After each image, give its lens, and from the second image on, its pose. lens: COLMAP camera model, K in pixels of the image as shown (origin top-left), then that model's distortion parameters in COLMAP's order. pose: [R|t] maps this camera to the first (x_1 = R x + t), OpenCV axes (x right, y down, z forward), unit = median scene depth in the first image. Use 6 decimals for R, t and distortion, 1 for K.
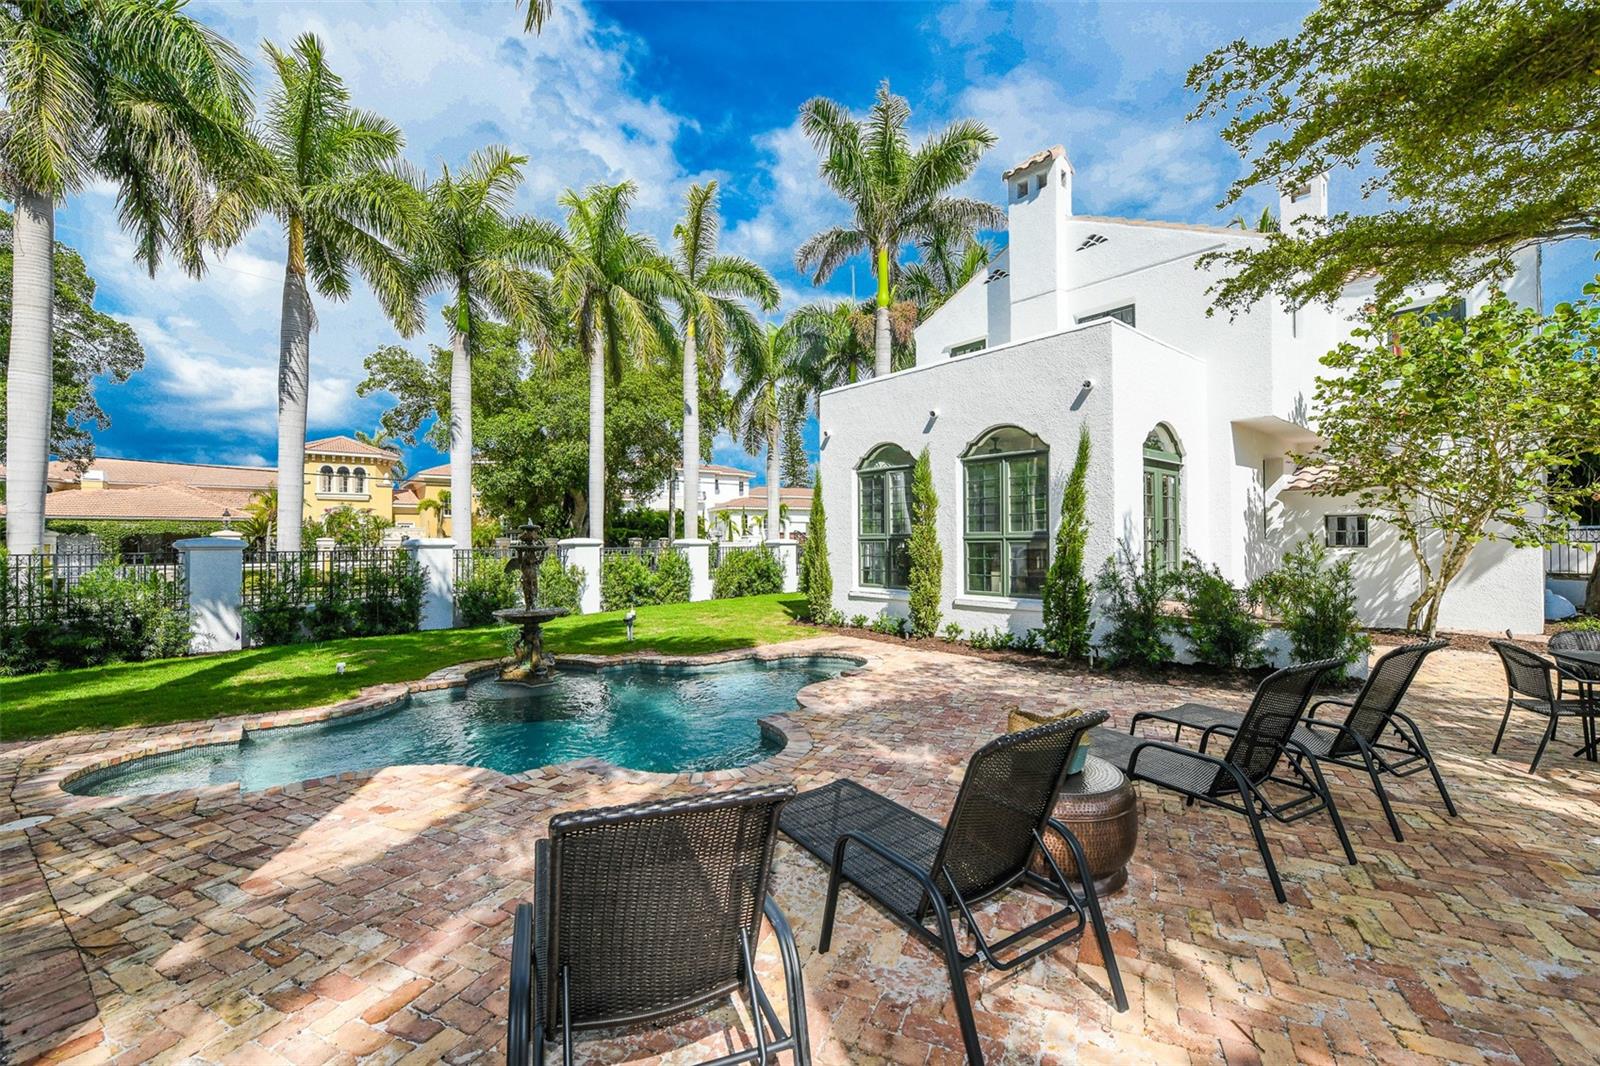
lens RADIAL K [[653.0, 0, 806.2], [0, 653.0, 534.3], [0, 0, 1]] dist [-0.010722, -0.000034]
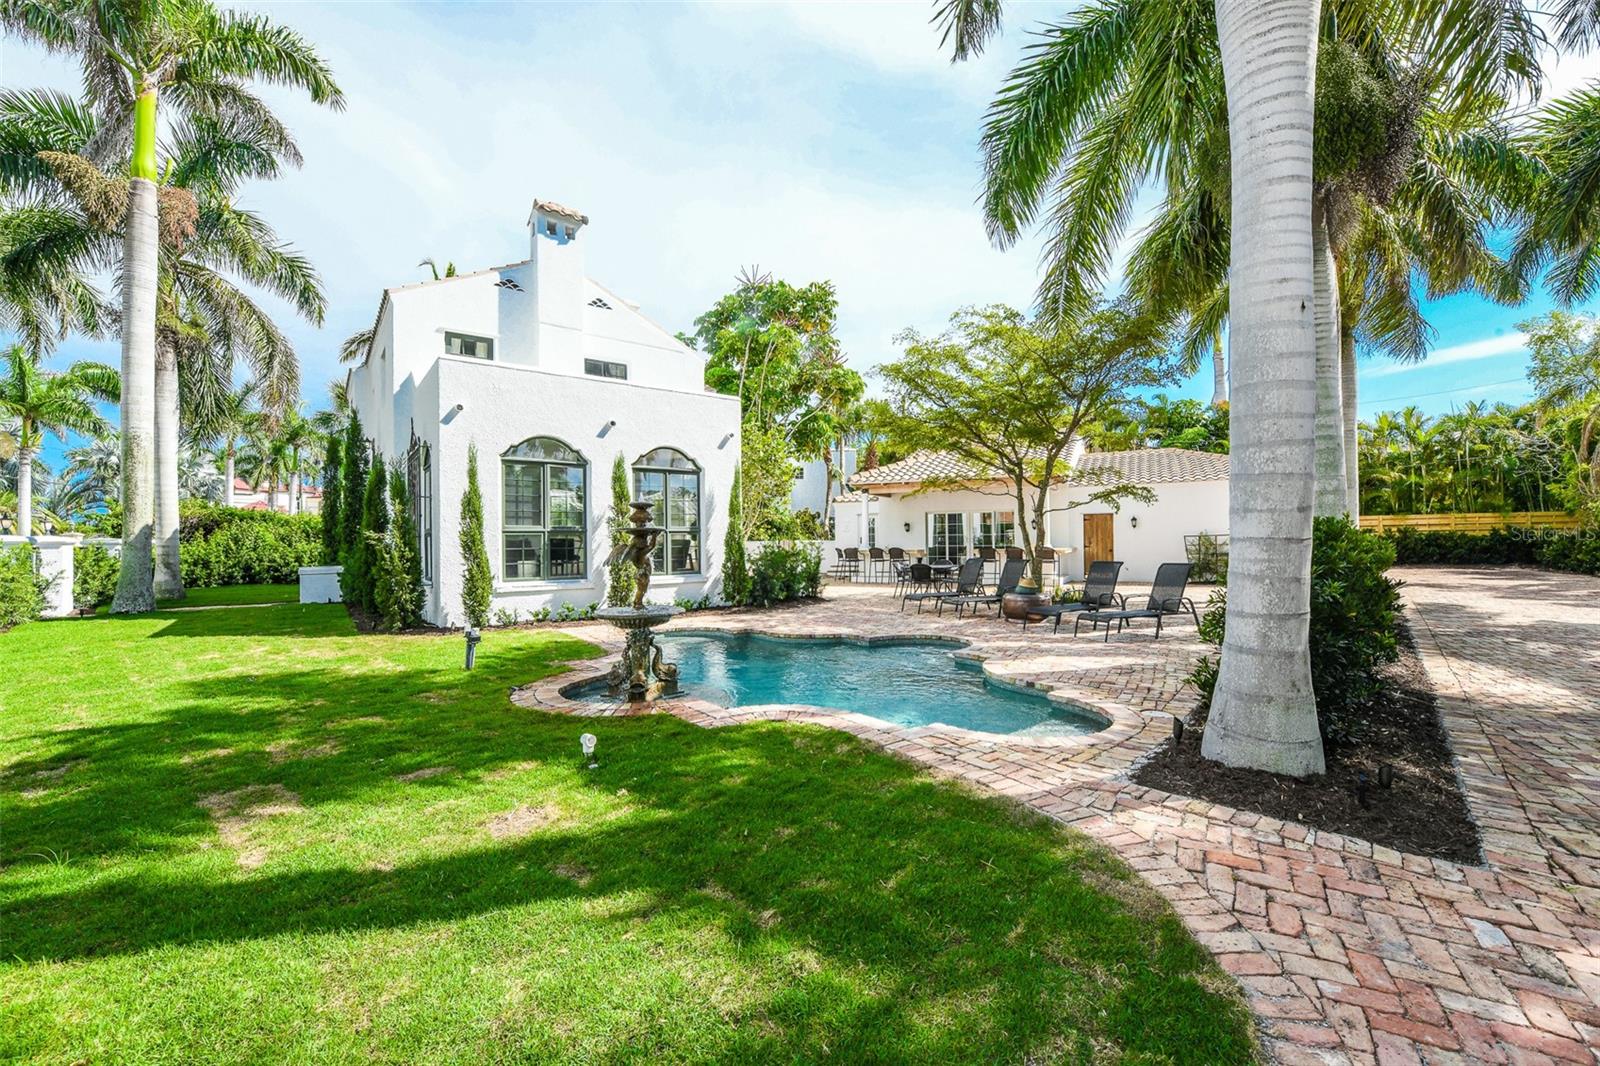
lens RADIAL K [[657.7, 0, 803.9], [0, 657.7, 536.9], [0, 0, 1]] dist [-0.010862, -0.000106]
pose [[0.057251, 0.009503, 0.998315, -1.026369], [-0.000744, 0.999955, -0.009476, 0.029775], [-0.998360, -0.000200, 0.057256, 0.642646]]
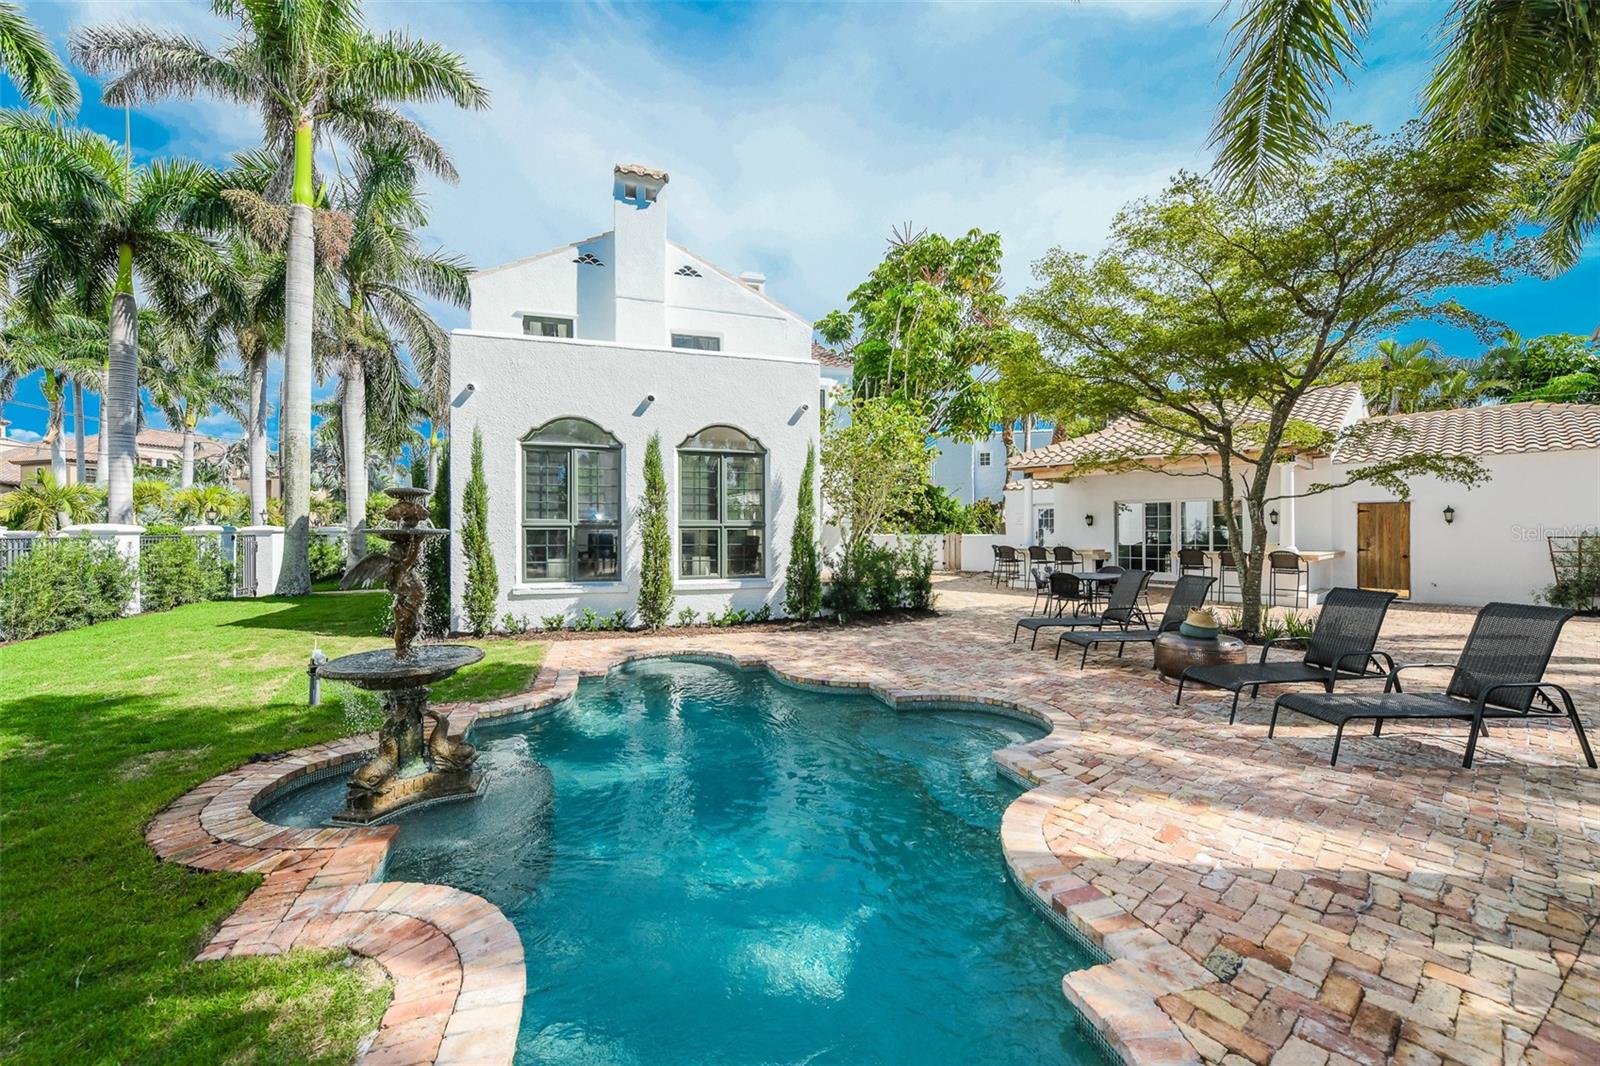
lens RADIAL K [[634.5, 0, 802.5], [0, 634.5, 532.6], [0, 0, 1]] dist [-0.009000, -0.000306]
pose [[0.392519, 0.002197, 0.919741, -0.640060], [-0.011661, 0.999929, 0.002588, 0.012339], [-0.919670, -0.011741, 0.392517, 0.447866]]
